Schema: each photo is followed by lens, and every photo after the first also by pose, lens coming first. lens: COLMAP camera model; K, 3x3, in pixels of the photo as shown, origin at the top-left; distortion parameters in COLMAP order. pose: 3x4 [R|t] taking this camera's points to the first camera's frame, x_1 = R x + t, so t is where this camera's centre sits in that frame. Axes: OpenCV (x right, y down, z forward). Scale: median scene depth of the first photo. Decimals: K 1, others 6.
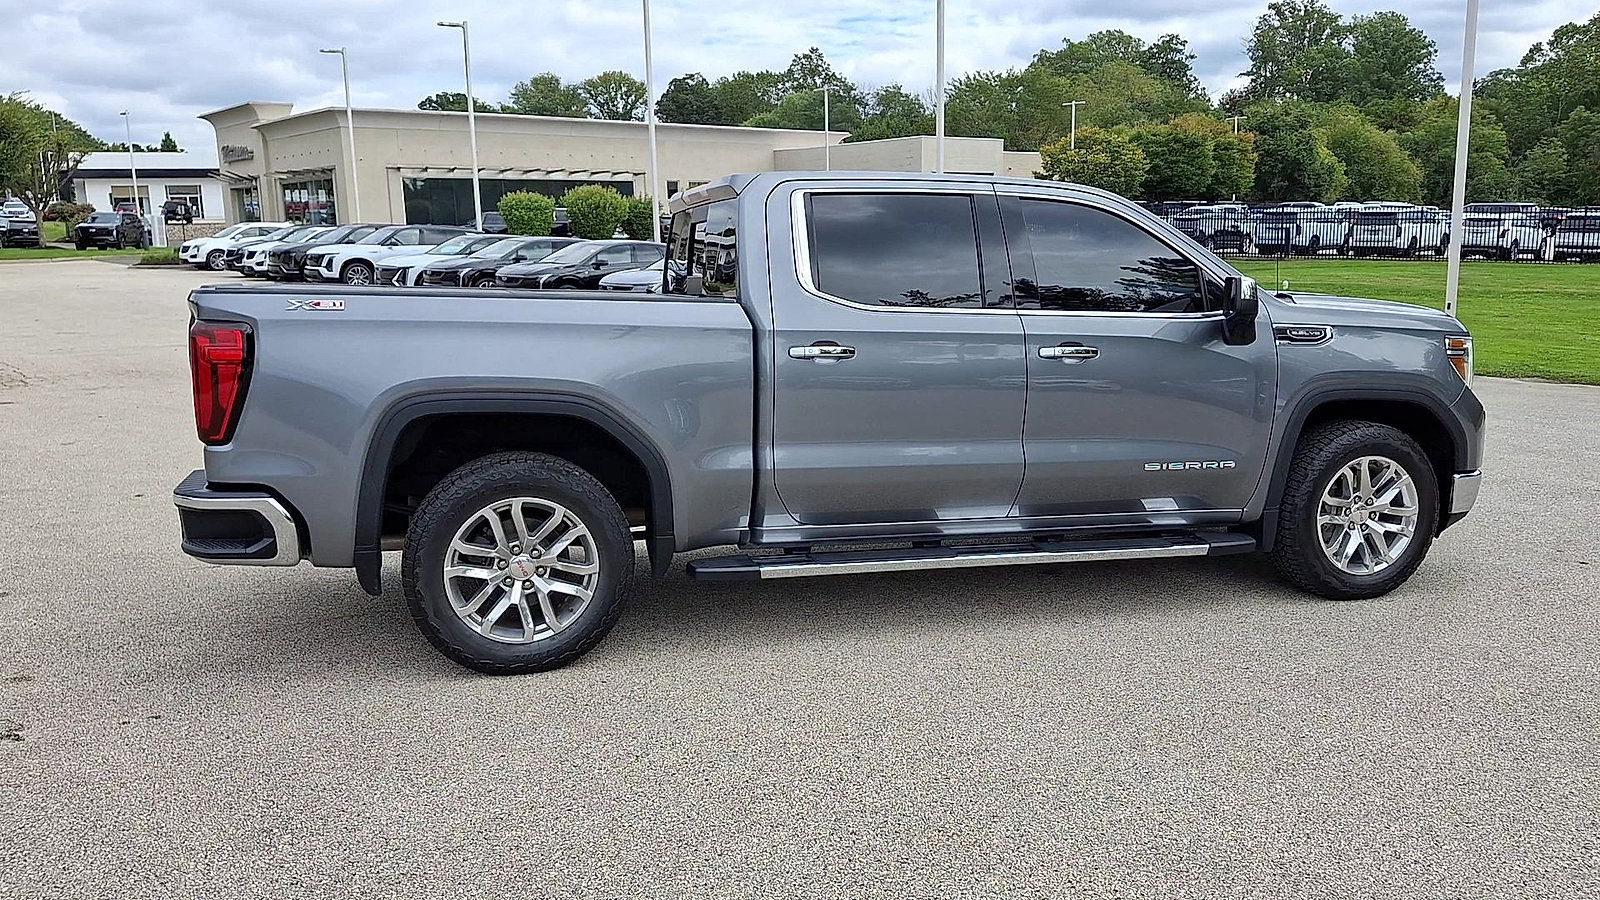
lens RADIAL K [[1133.3, 0, 800.0], [0, 1133.3, 450.0], [0, 0, 1]] dist [0.027266, -0.056814]
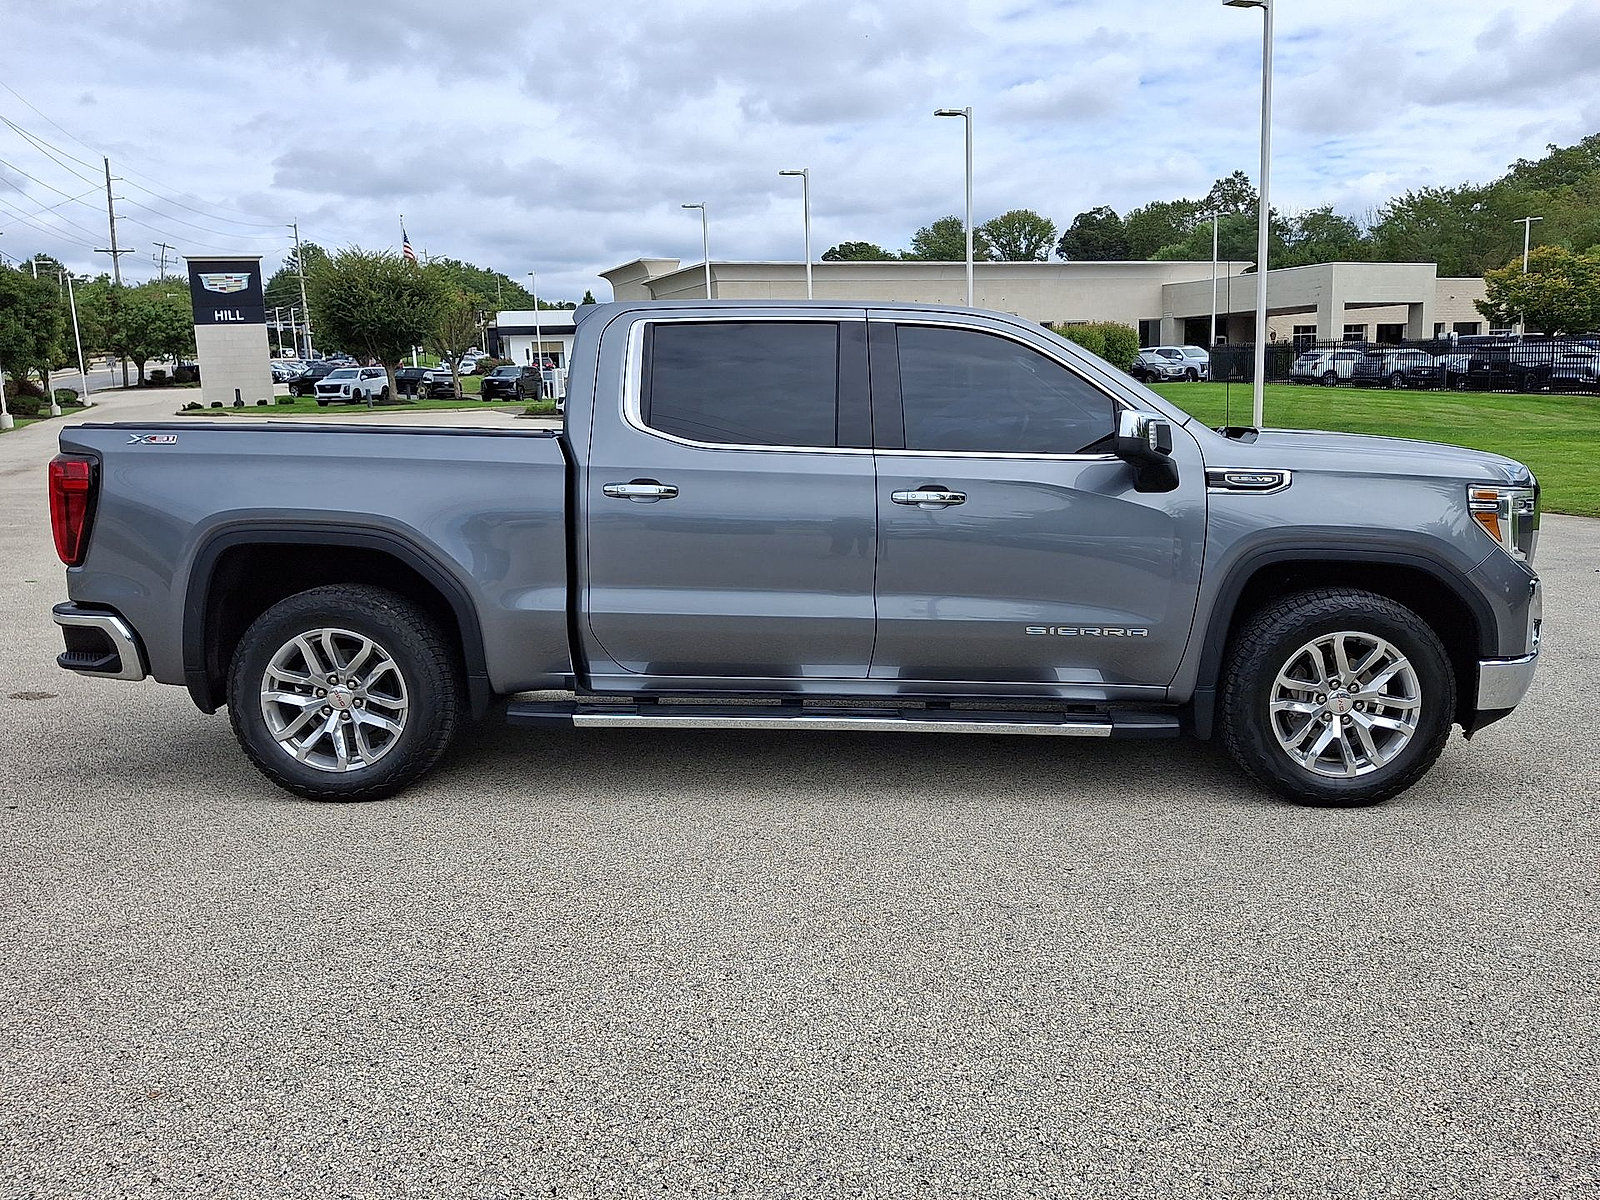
lens RADIAL K [[1184.0, 0, 800.0], [0, 1184.0, 600.0], [0, 0, 1]] dist [0.056352, -0.098554]
pose [[0.958402, 0.040094, -0.282593, 0.393590], [-0.041541, 0.999136, 0.000872, -0.001868], [0.282384, 0.010903, 0.959239, 0.078317]]
